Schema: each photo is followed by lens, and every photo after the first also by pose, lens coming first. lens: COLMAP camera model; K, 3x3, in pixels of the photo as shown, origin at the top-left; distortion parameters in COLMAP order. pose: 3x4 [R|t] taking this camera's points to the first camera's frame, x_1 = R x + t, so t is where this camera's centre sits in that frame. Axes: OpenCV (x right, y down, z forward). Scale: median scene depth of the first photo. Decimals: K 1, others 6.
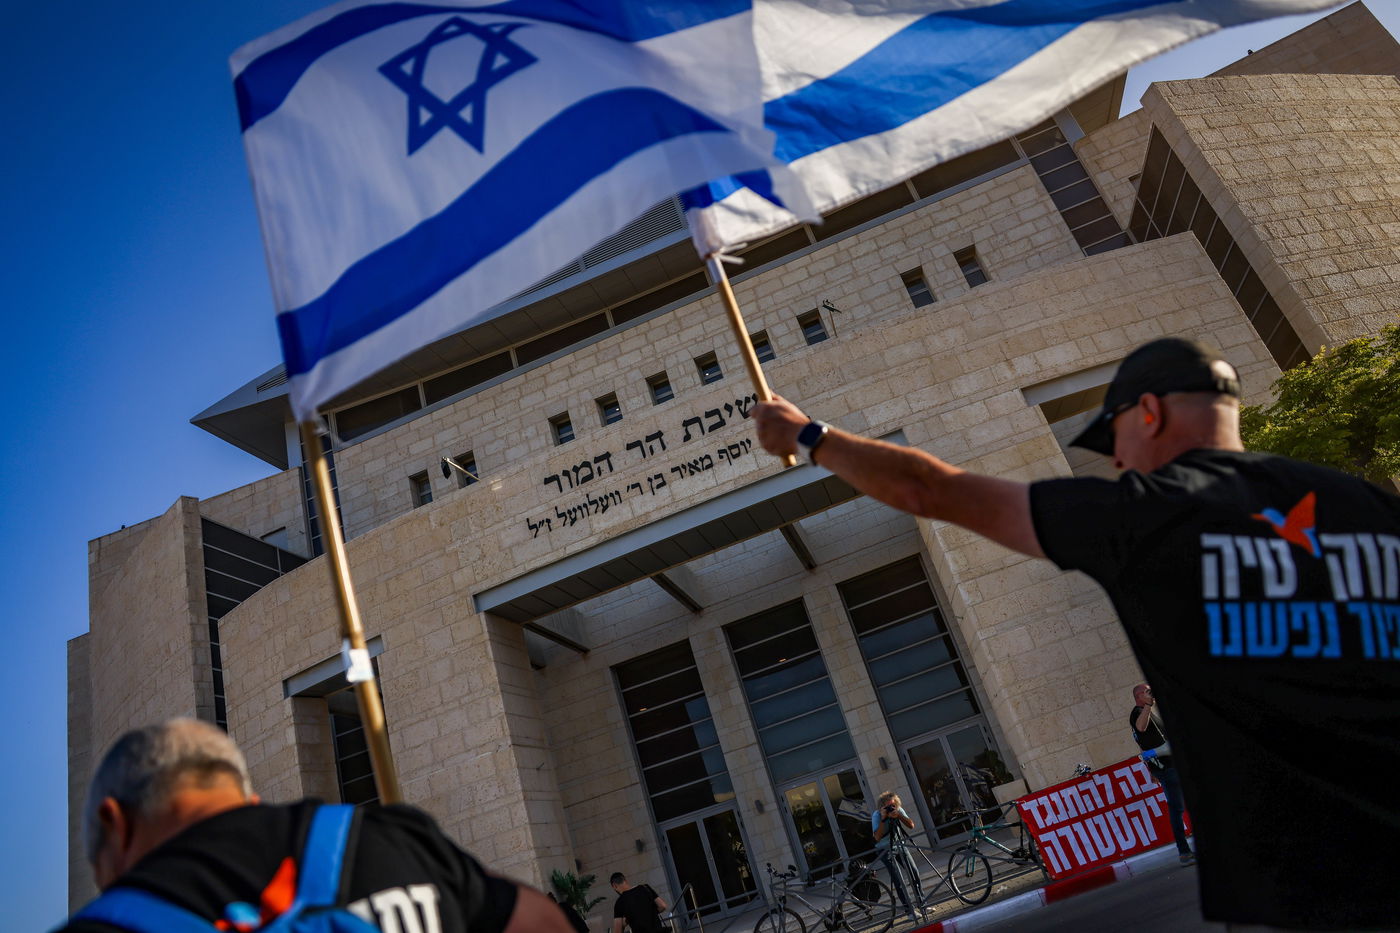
lens RADIAL K [[948.7, 0, 700.0], [0, 948.7, 466.5], [0, 0, 1]] dist [-0.115306, 0.021962]
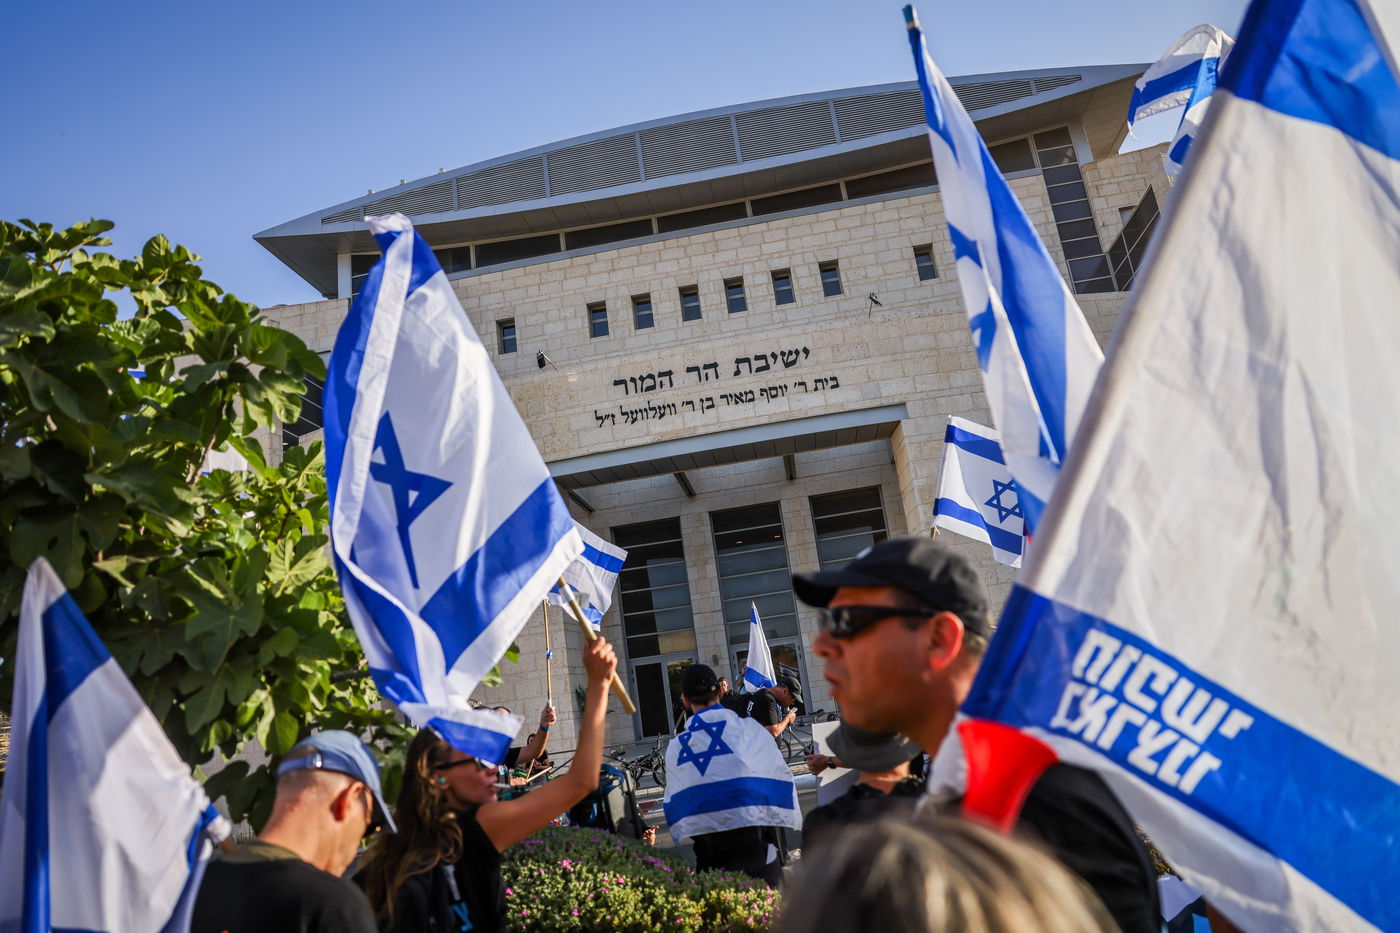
lens RADIAL K [[948.7, 0, 700.0], [0, 948.7, 466.5], [0, 0, 1]] dist [-0.115306, 0.021962]
pose [[0.976937, 0.184773, 0.107021, -0.158656], [-0.199427, 0.968664, 0.148049, -0.079236], [-0.076312, -0.165977, 0.983172, -0.224240]]
